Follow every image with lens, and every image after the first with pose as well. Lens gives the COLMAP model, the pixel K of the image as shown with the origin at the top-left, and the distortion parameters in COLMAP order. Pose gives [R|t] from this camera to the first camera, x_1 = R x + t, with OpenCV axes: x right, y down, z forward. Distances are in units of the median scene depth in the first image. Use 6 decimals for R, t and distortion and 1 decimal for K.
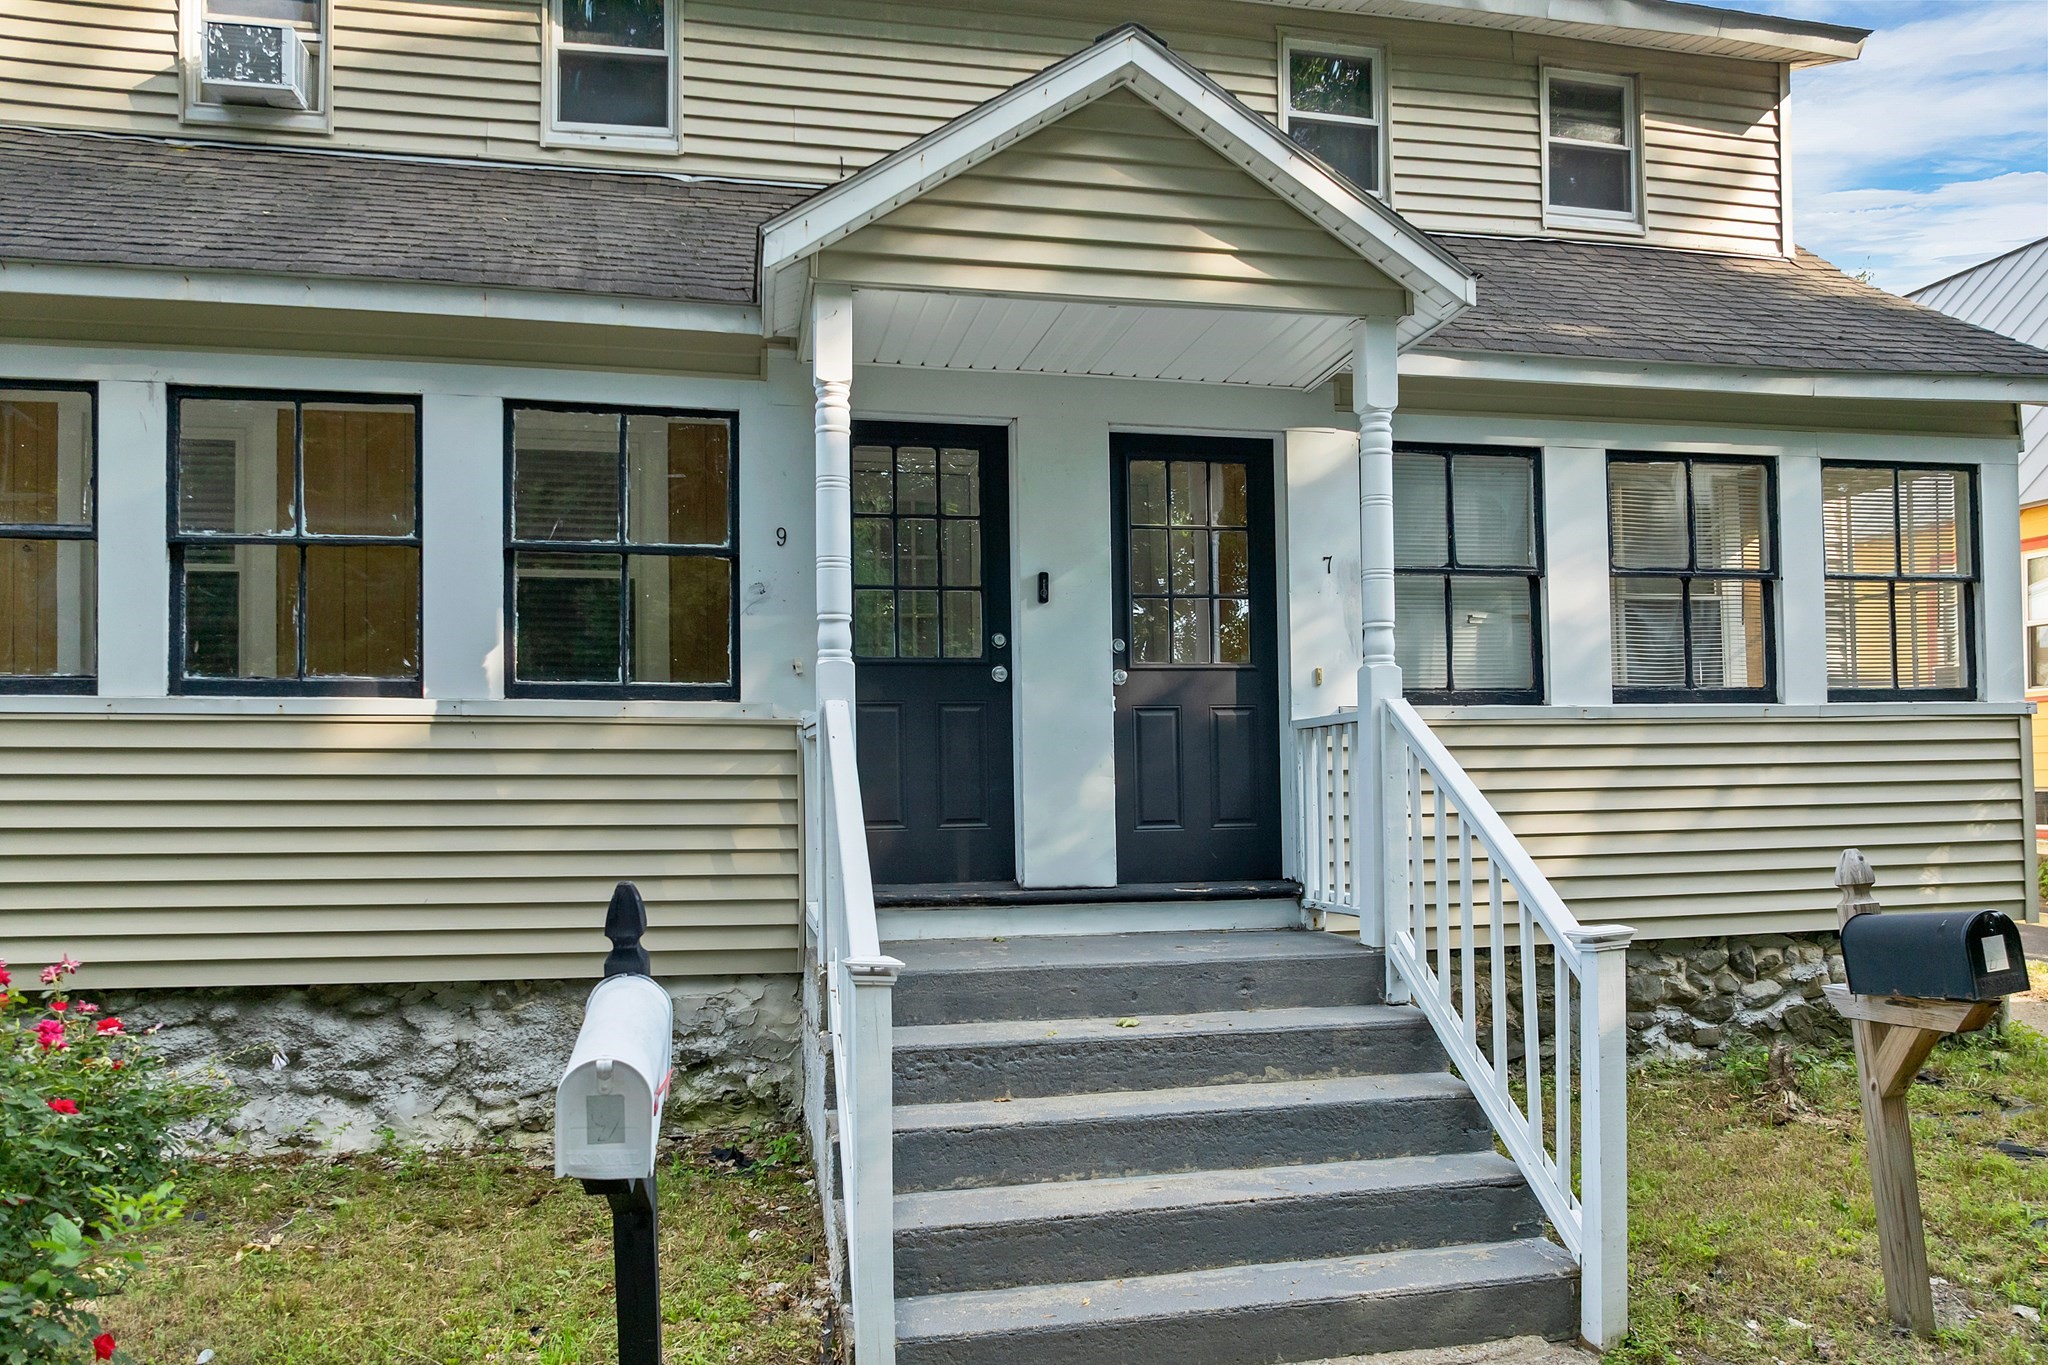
lens RADIAL K [[1450.7, 0, 986.4], [0, 1450.7, 765.2], [0, 0, 1]] dist [-0.030578, -0.006717]
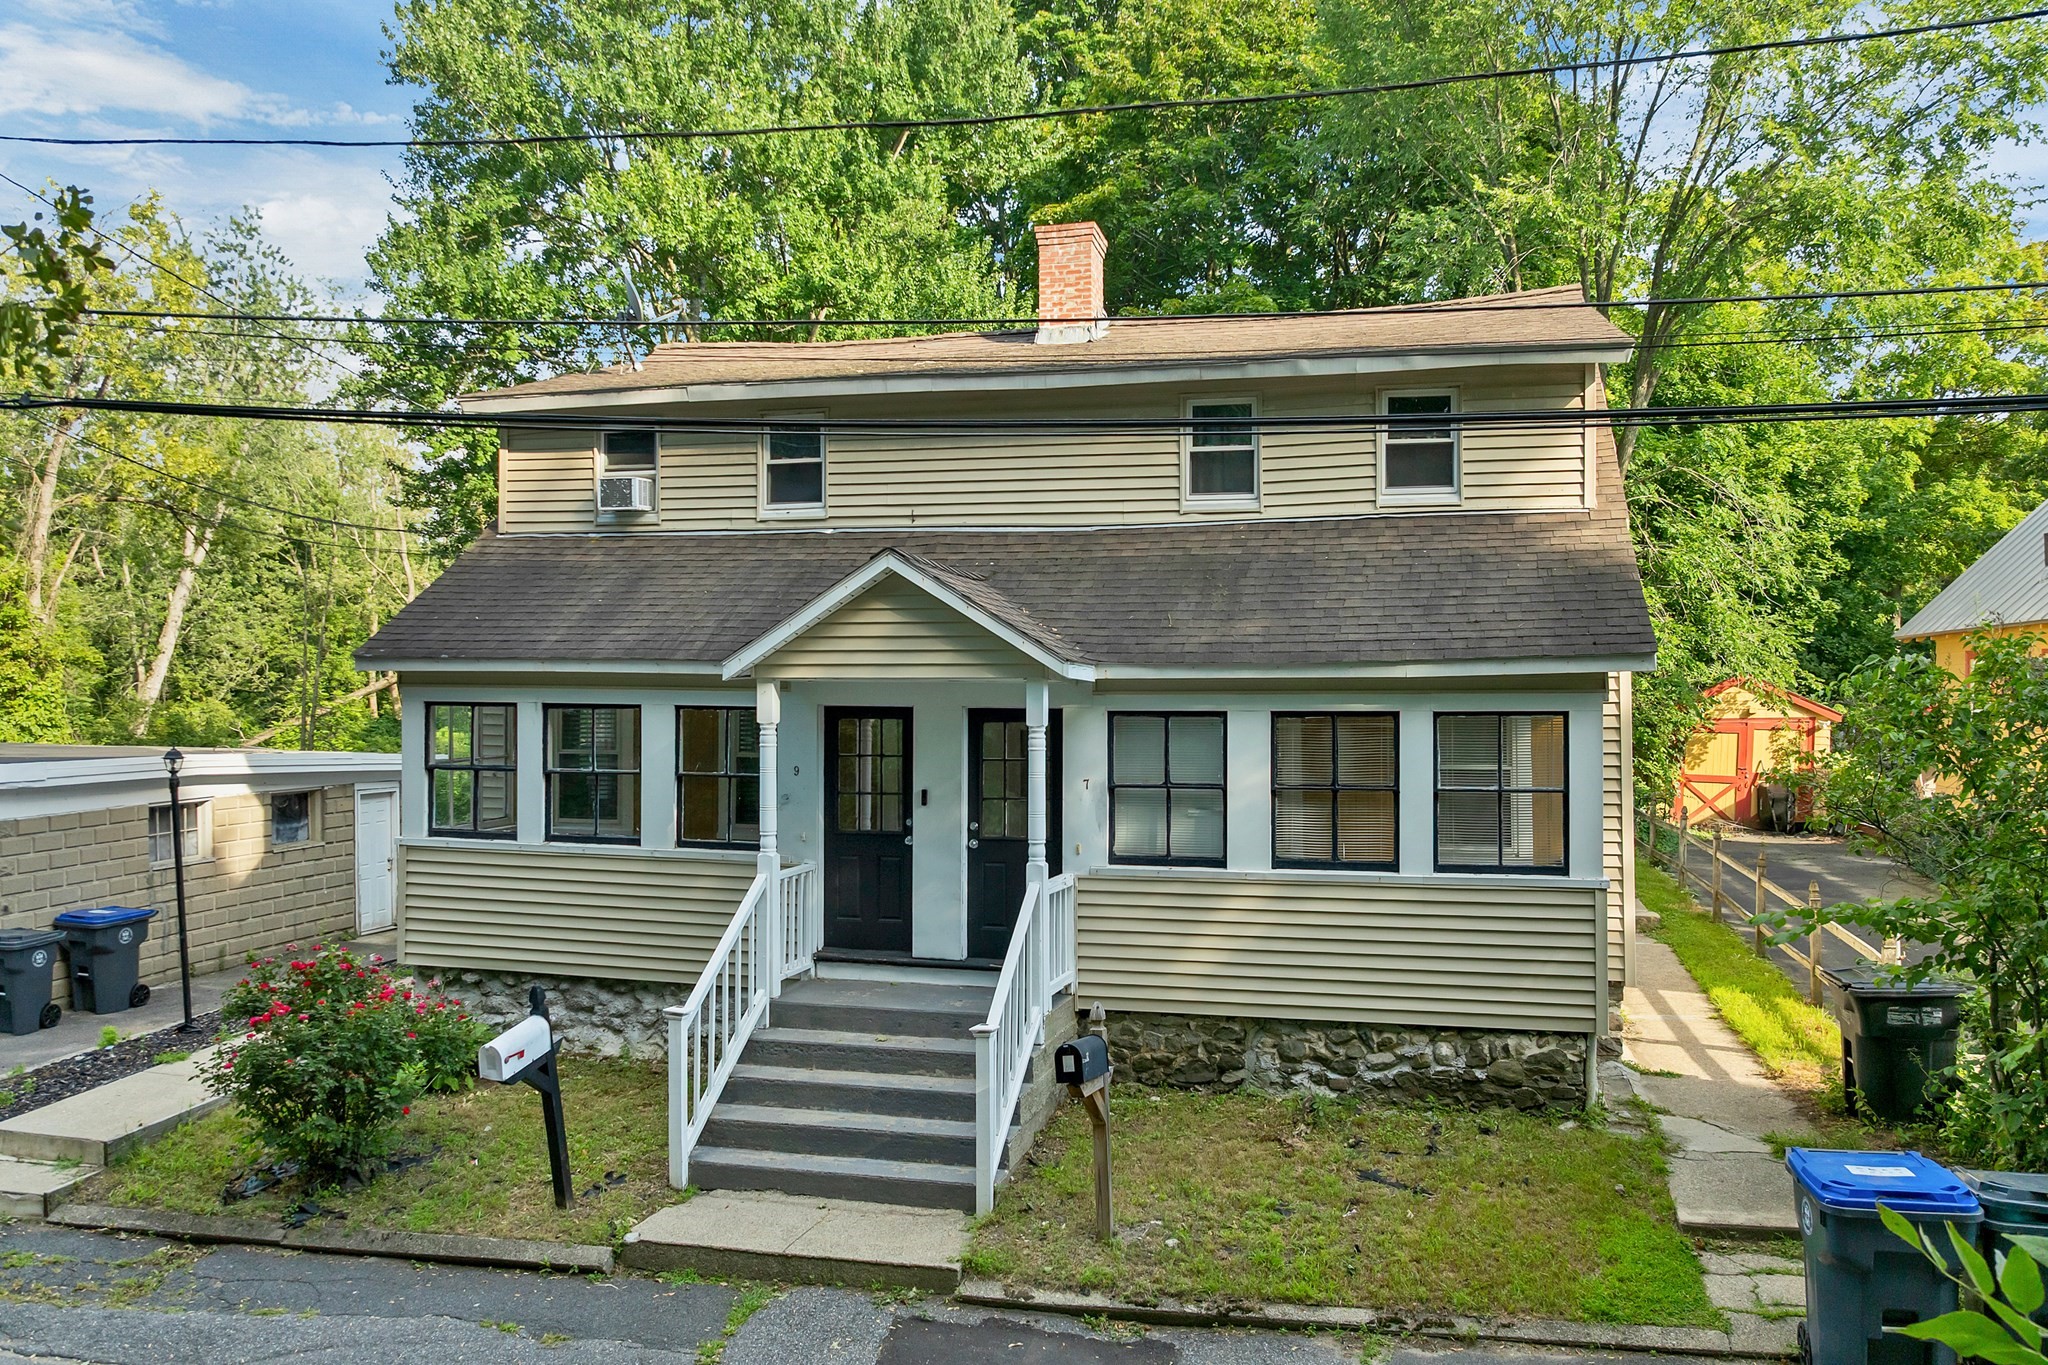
lens RADIAL K [[1509.3, 0, 1035.7], [0, 1509.3, 680.8], [0, 0, 1]] dist [-0.025142, -0.020203]
pose [[0.896503, 0.011218, -0.442895, 1.033268], [-0.005223, 0.999878, 0.014754, -0.304293], [0.443007, -0.010914, 0.896452, -0.680381]]
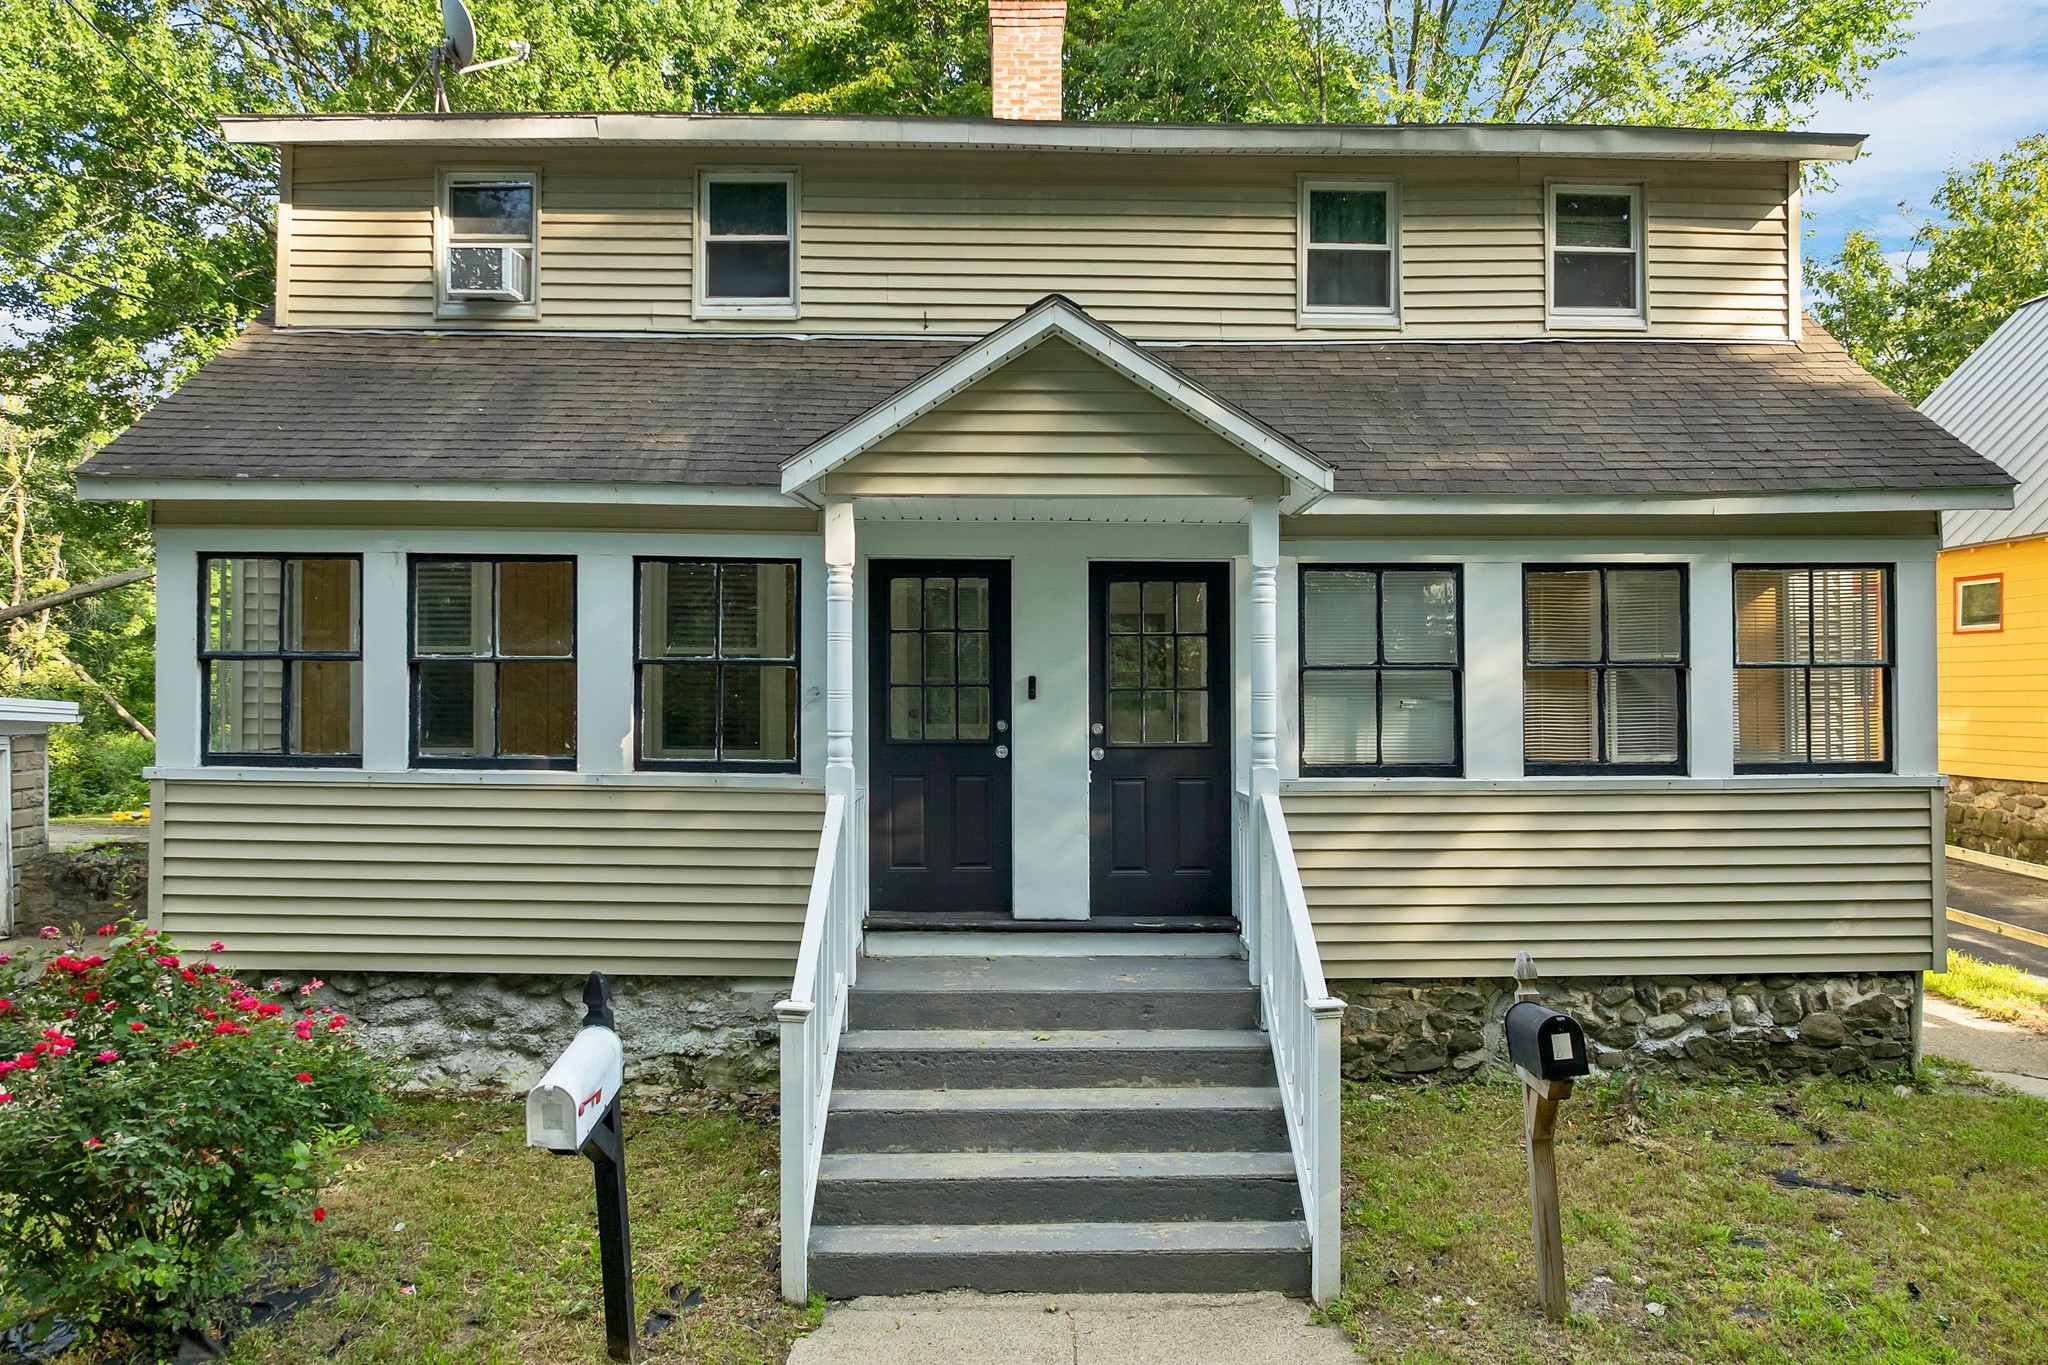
lens RADIAL K [[1509.3, 0, 1035.7], [0, 1509.3, 680.8], [0, 0, 1]] dist [-0.025142, -0.020203]
pose [[0.981619, 0.012699, -0.190427, 0.300459], [-0.010565, 0.999870, 0.012217, -0.146023], [0.190557, -0.009980, 0.981625, -0.323516]]
